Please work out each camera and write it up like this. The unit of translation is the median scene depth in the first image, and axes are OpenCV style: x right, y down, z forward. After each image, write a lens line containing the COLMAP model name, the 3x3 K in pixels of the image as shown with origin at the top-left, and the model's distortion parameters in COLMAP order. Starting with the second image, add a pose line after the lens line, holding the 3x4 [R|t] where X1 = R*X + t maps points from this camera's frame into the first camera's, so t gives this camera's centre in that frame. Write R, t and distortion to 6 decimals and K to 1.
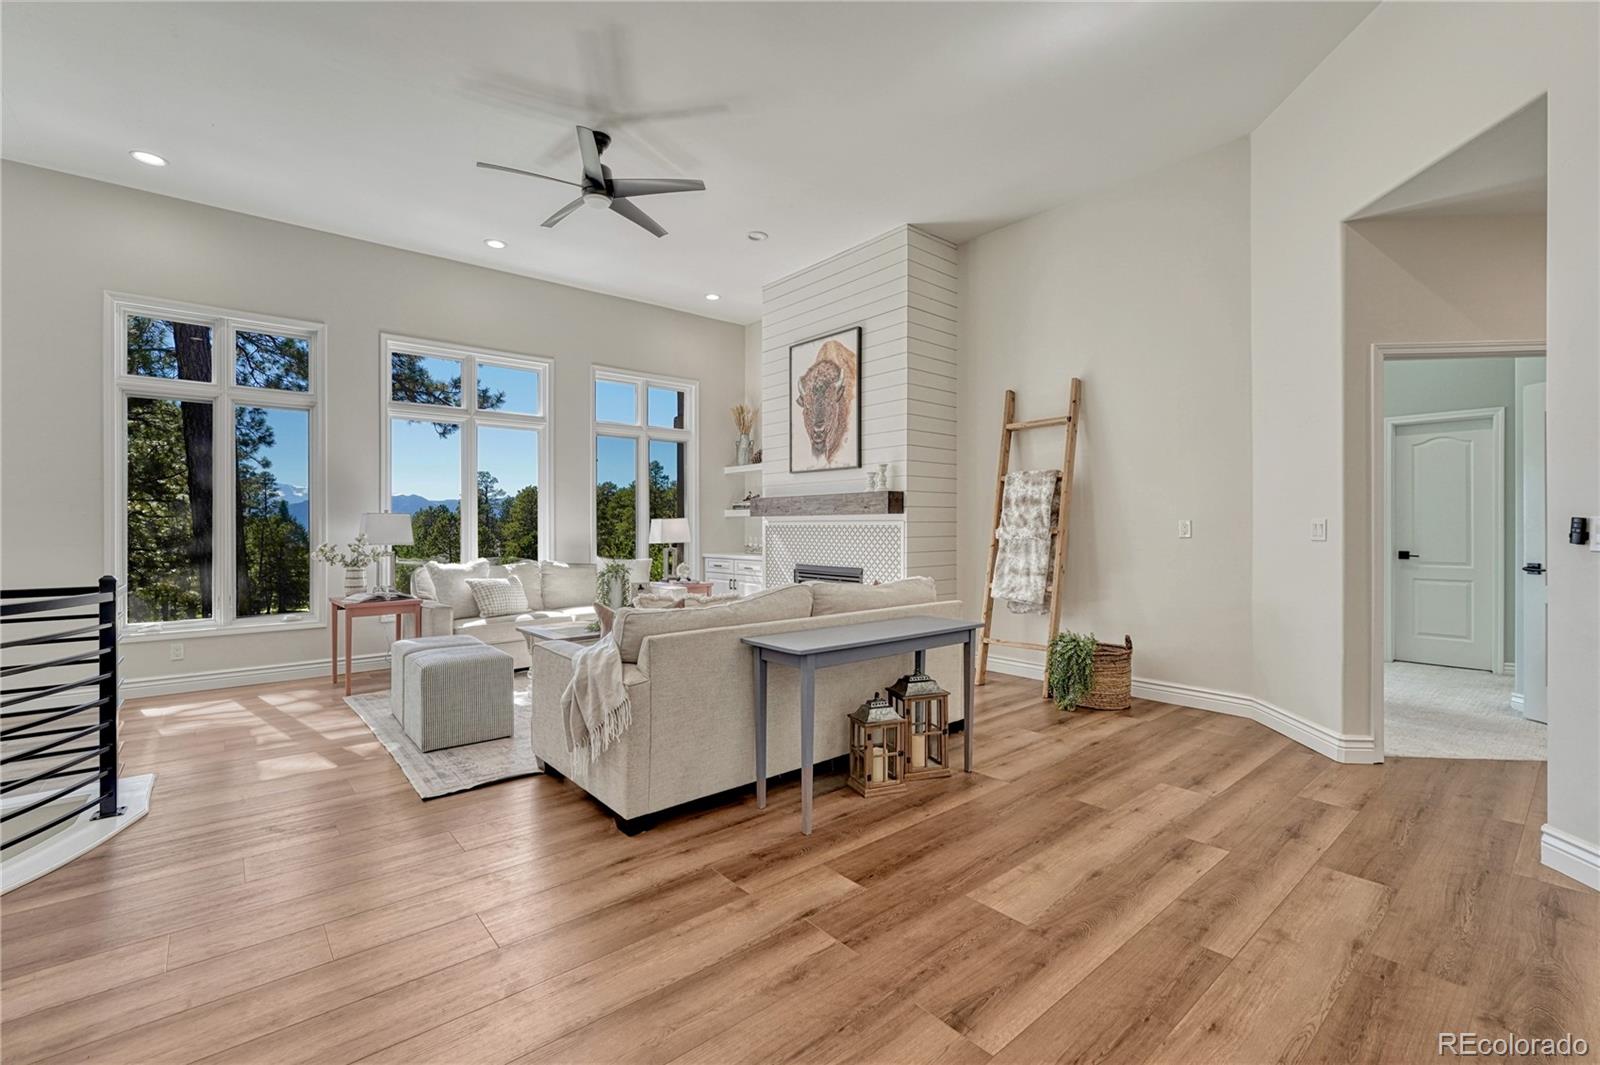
lens RADIAL K [[686.0, 0, 789.0], [0, 686.0, 519.1], [0, 0, 1]] dist [0.001377, 0.000139]
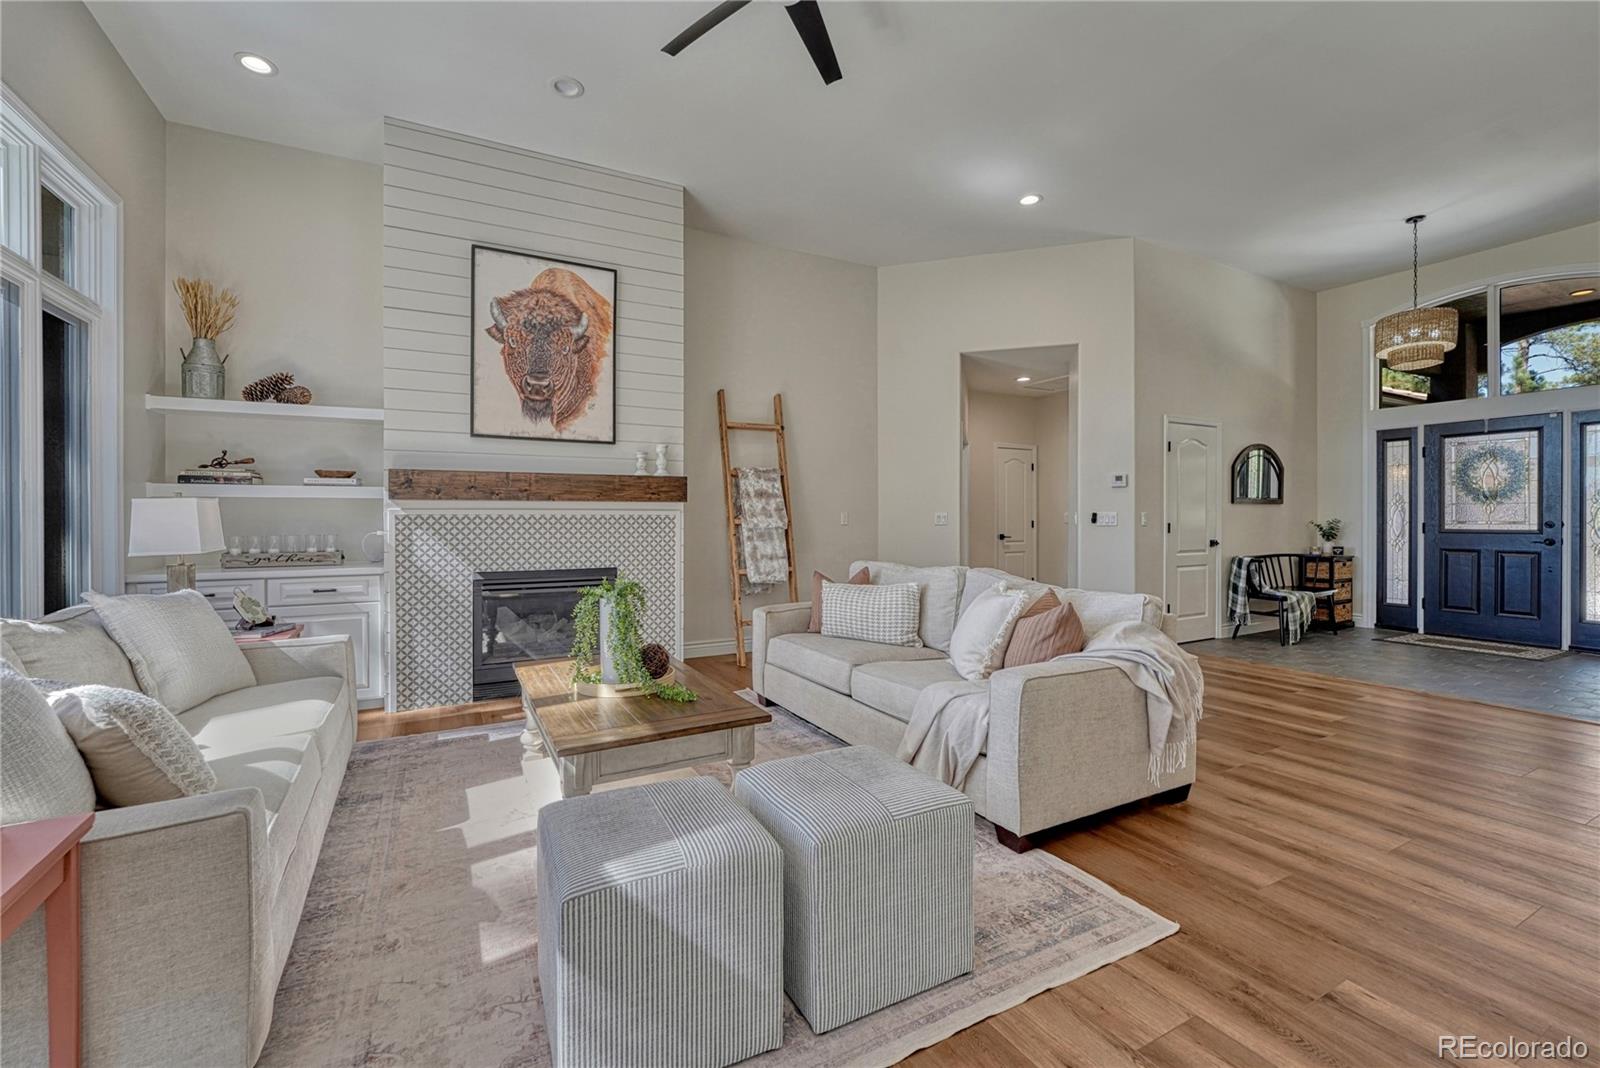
lens RADIAL K [[668.8, 0, 791.0], [0, 668.8, 515.7], [0, 0, 1]] dist [-0.011792, 0.000244]
pose [[0.207838, 0.004558, 0.978153, -0.644558], [-0.009260, 0.999954, -0.002692, 0.010196], [-0.978119, -0.008498, 0.207871, 0.647166]]
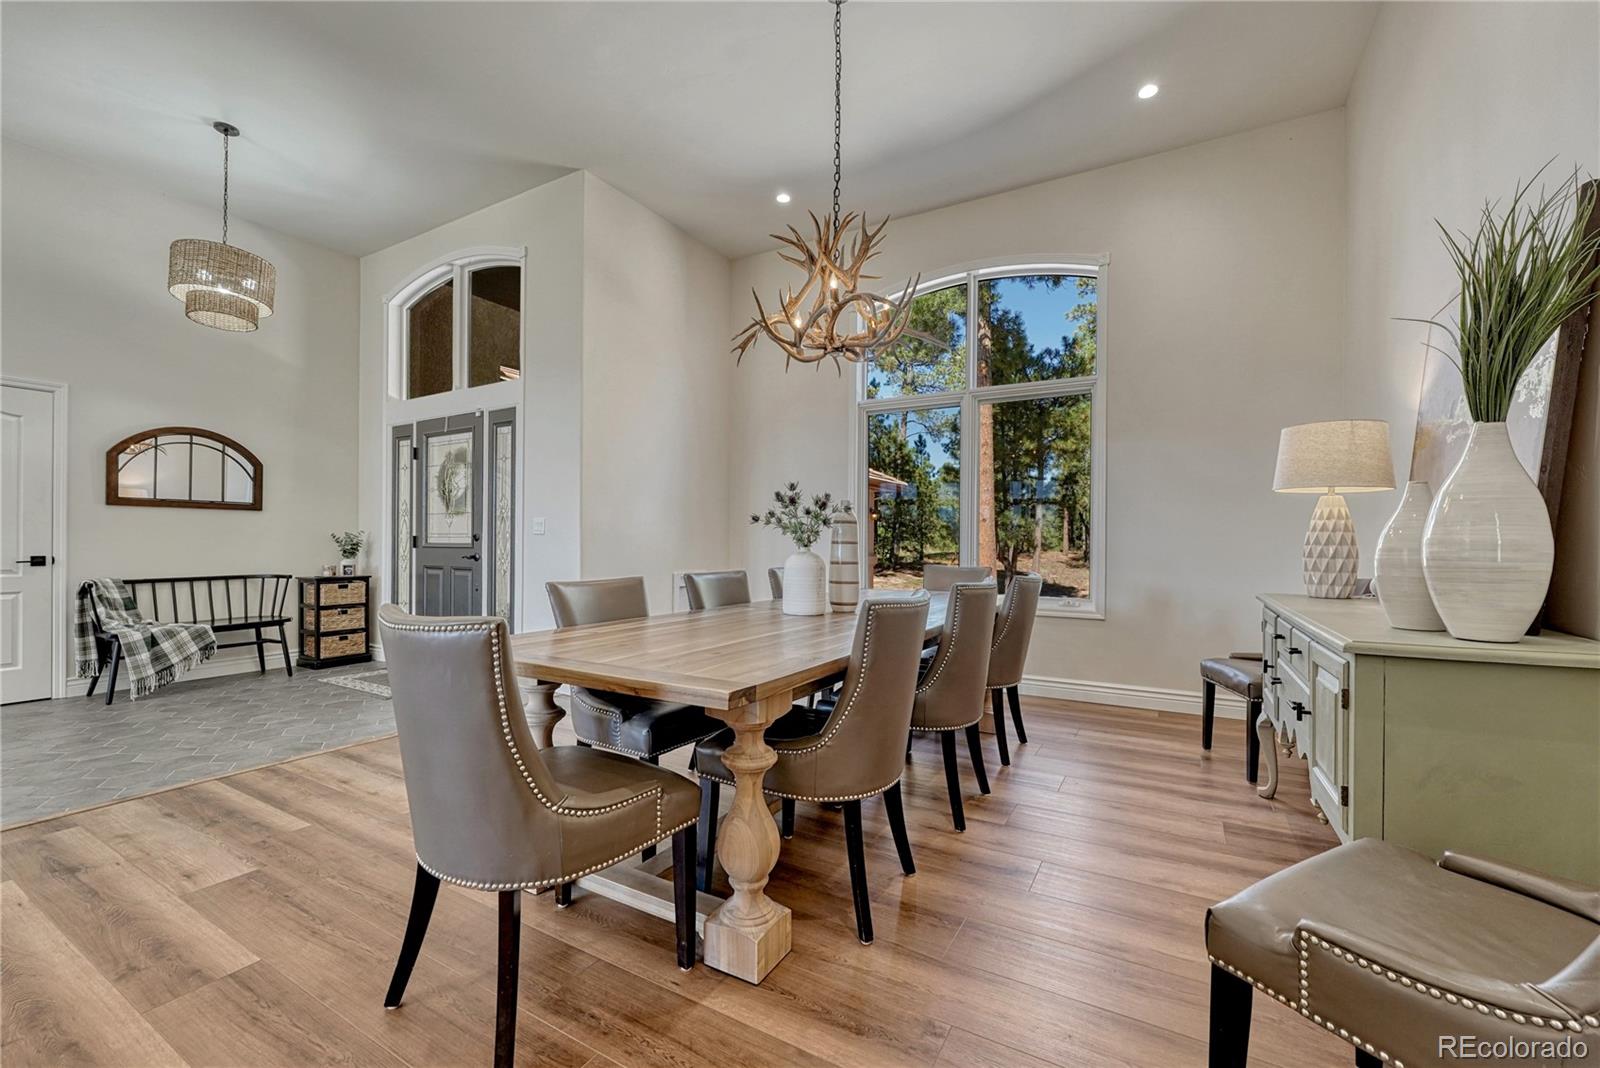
lens RADIAL K [[663.1, 0, 794.5], [0, 663.1, 536.8], [0, 0, 1]] dist [-0.013394, 0.003340]
pose [[-0.336620, 0.009903, 0.941588, -0.402084], [-0.016333, 0.999733, -0.016353, 0.016726], [-0.941499, -0.020884, -0.336369, -0.396971]]
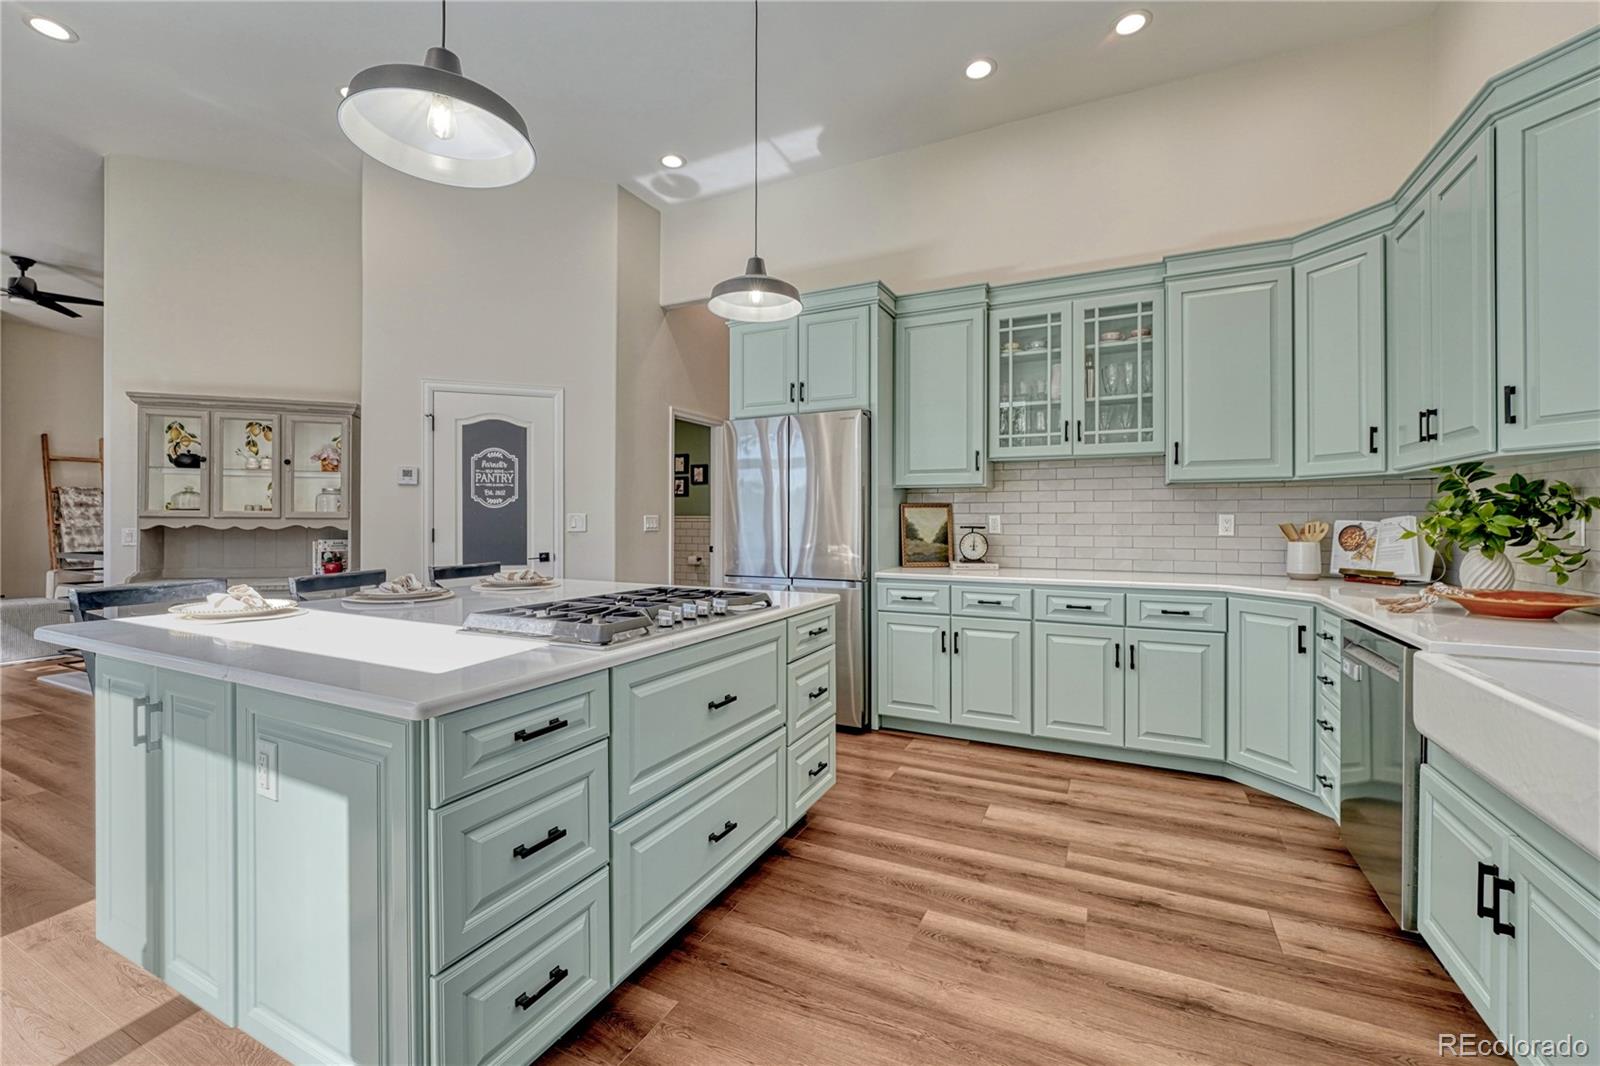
lens RADIAL K [[668.3, 0, 793.6], [0, 668.3, 521.5], [0, 0, 1]] dist [-0.007264, 0.000161]
pose [[-0.399121, 0.002830, 0.916894, -1.702407], [-0.009608, 0.999927, -0.007269, 0.009929], [-0.916848, -0.011711, -0.399065, 0.018009]]
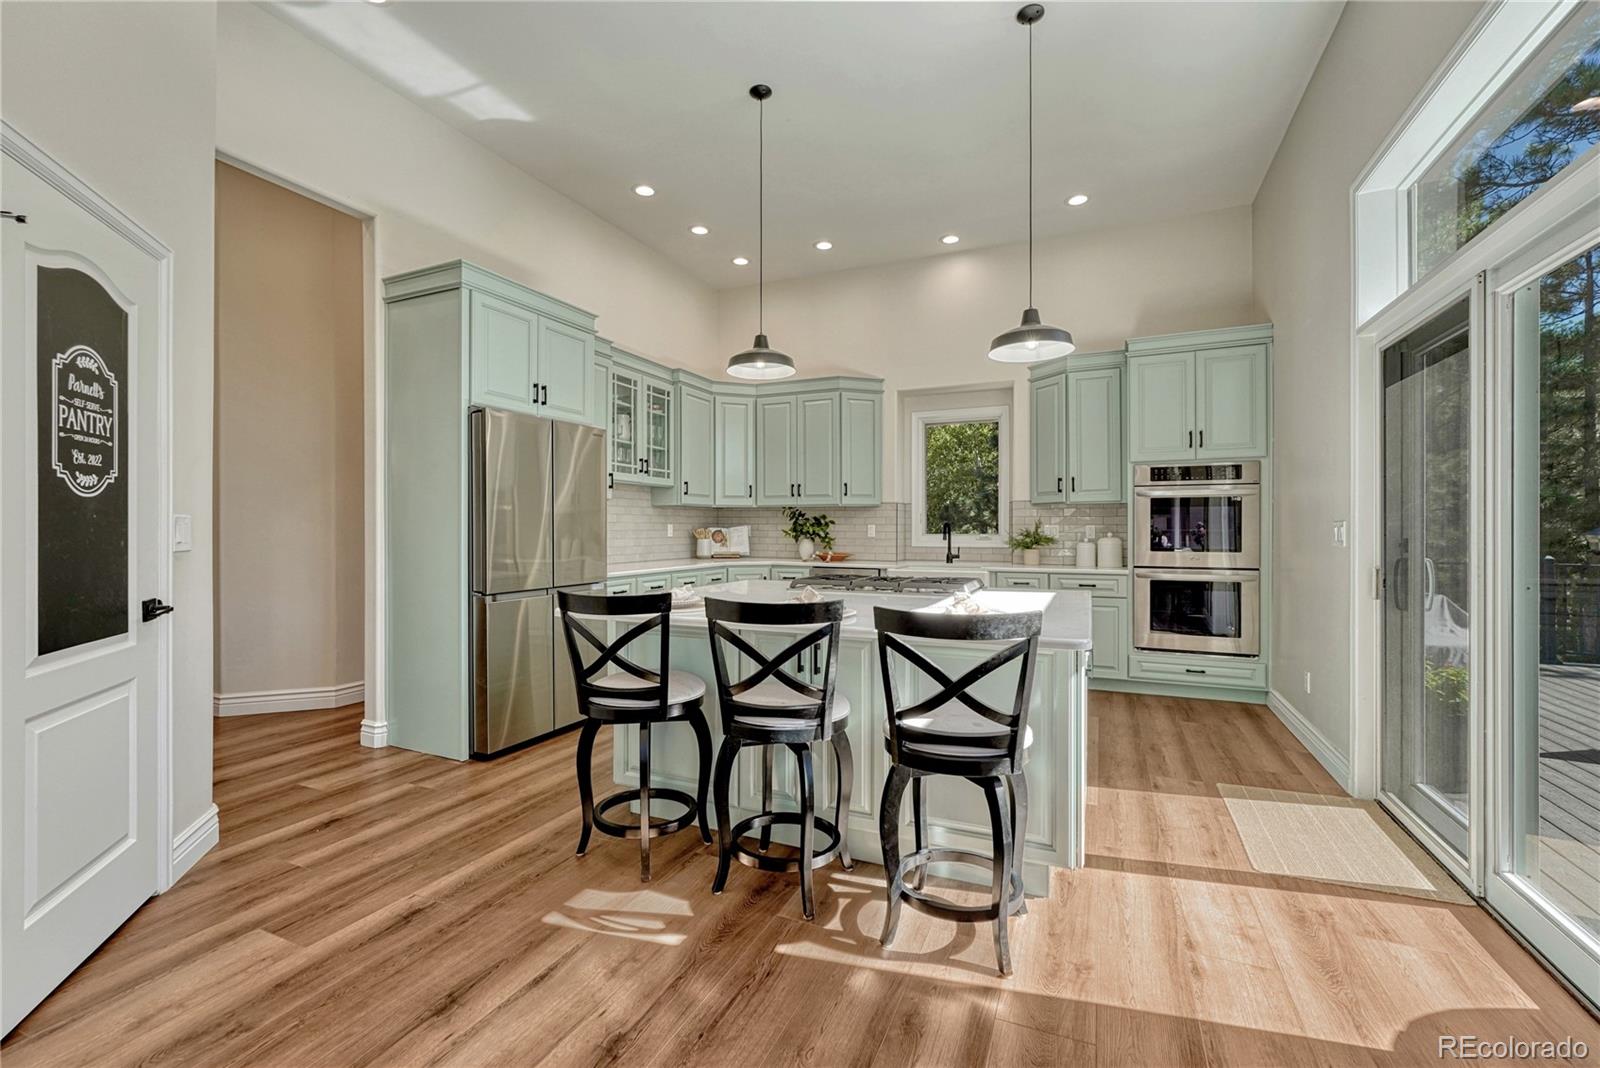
lens RADIAL K [[681.3, 0, 793.3], [0, 681.3, 528.6], [0, 0, 1]] dist [0.001092, -0.010799]
pose [[-0.899860, 0.003726, -0.436164, -0.992579], [0.007709, 0.999943, -0.007362, 0.011157], [0.436111, -0.009987, -0.899837, 0.460562]]
